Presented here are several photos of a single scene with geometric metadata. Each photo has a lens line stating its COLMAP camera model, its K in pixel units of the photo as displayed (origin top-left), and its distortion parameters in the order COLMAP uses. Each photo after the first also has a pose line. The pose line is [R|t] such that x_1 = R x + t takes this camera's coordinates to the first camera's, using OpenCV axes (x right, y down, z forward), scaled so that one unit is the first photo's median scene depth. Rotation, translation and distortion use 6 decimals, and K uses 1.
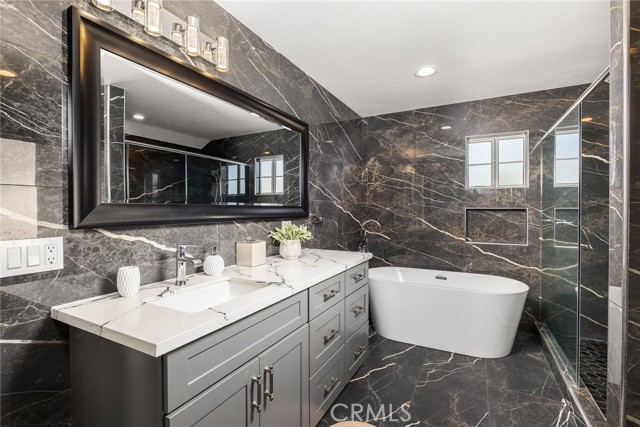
lens RADIAL K [[301.6, 0, 319.2], [0, 301.6, 211.7], [0, 0, 1]] dist [-0.005910, -0.000362]
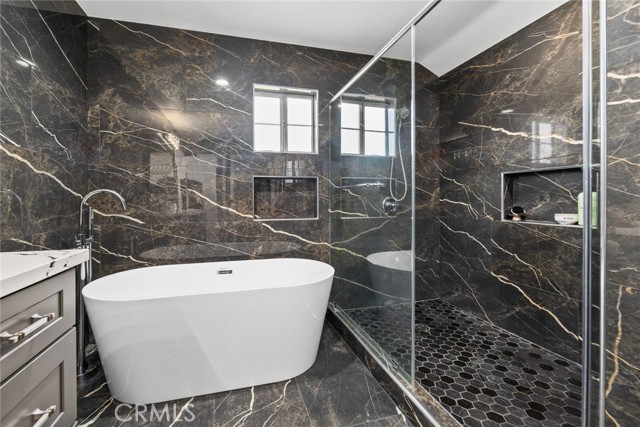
lens RADIAL K [[276.1, 0, 313.6], [0, 276.1, 201.8], [0, 0, 1]] dist [-0.011352, 0.000124]
pose [[0.719868, -0.005098, 0.694093, 0.105675], [0.010008, 0.999945, -0.003035, 0.058704], [-0.694039, 0.009131, 0.719879, 0.387086]]
